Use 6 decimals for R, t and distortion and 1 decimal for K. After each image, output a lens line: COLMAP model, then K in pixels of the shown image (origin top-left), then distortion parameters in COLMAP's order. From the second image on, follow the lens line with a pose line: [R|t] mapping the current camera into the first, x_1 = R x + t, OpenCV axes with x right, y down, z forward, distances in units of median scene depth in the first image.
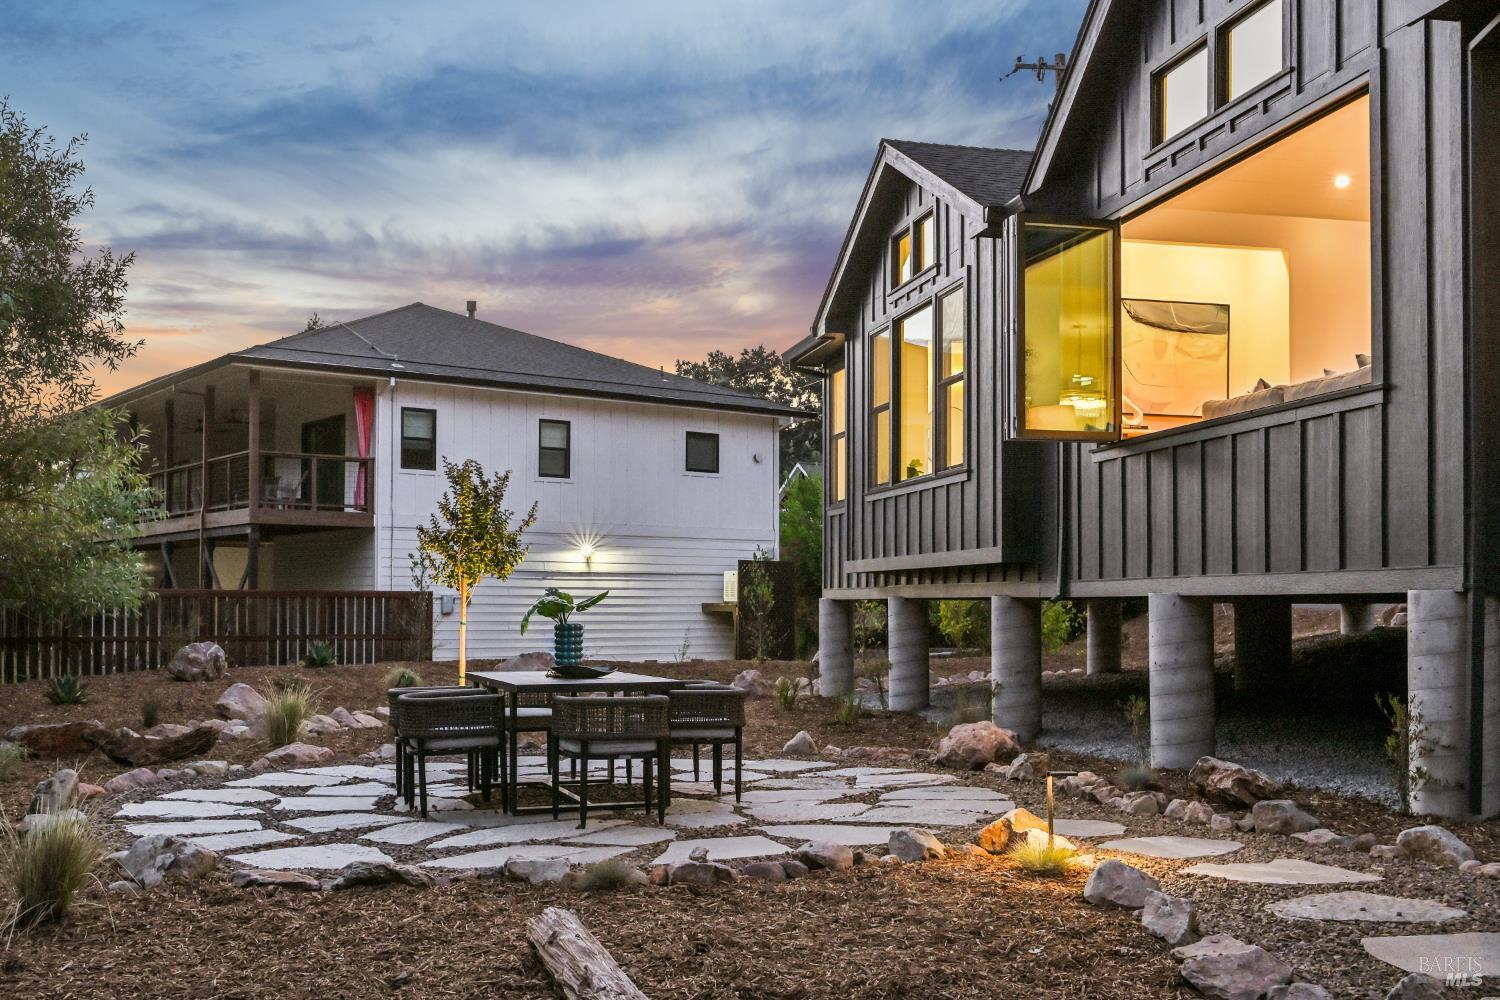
lens RADIAL K [[1573.6, 0, 747.3], [0, 1573.6, 508.4], [0, 0, 1]] dist [0.003752, 0.000000]
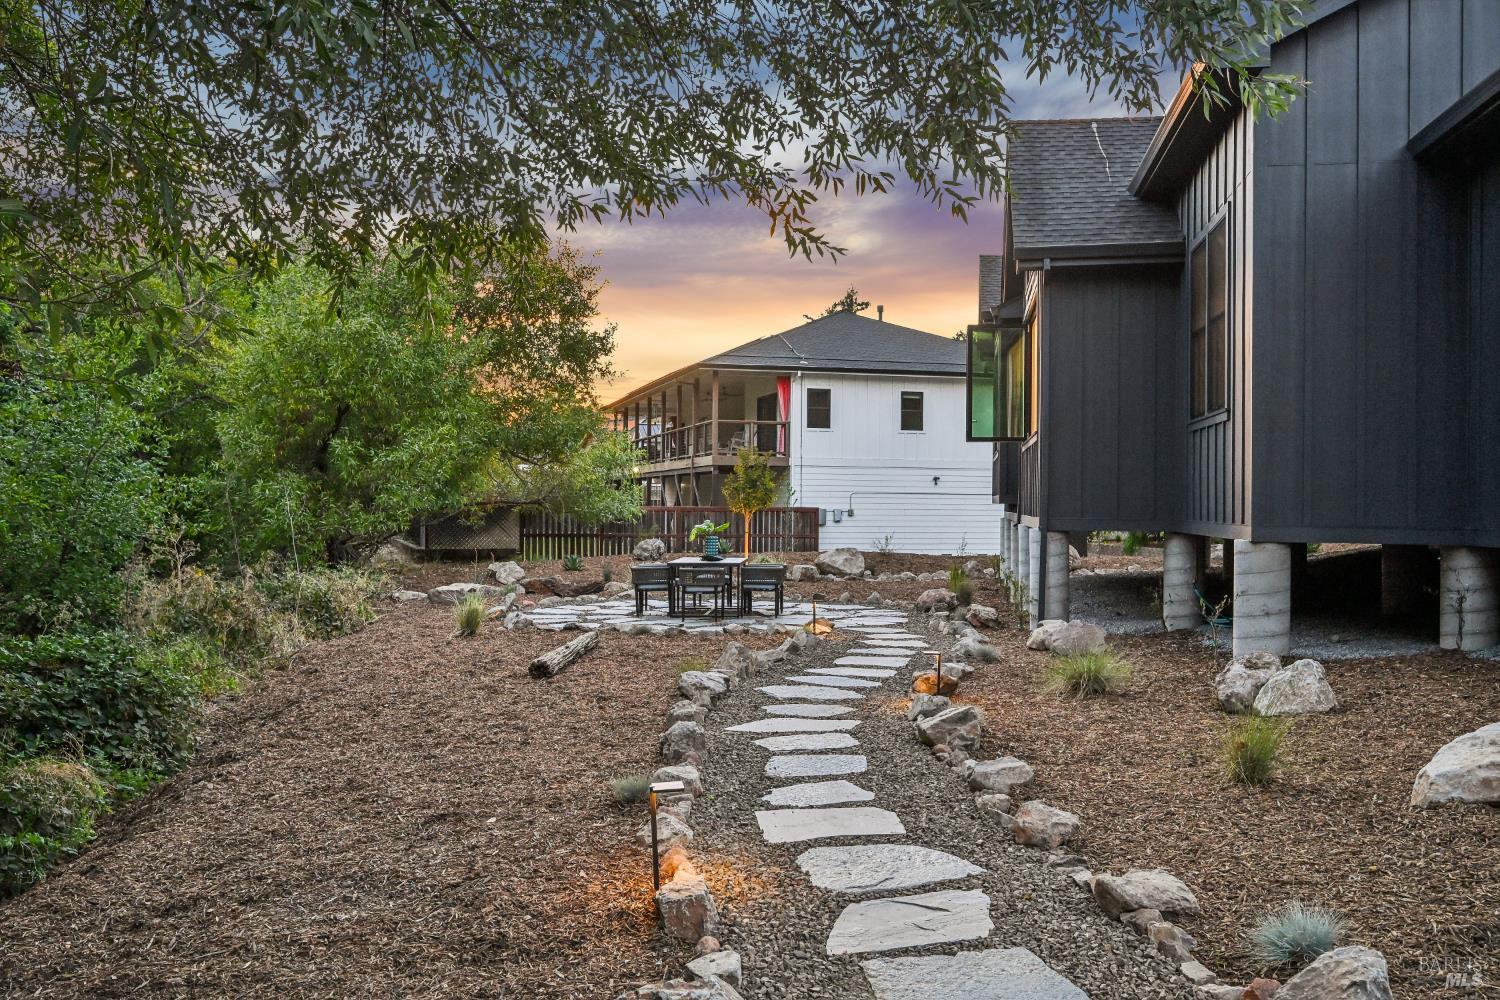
lens RADIAL K [[1293.9, 0, 754.9], [0, 1293.9, 496.7], [0, 0, 1]] dist [0.006510, -0.001526]
pose [[0.934622, 0.003029, -0.355630, 0.182035], [0.016430, 0.998528, 0.051685, -0.023871], [0.355263, -0.054149, 0.933197, -0.212746]]
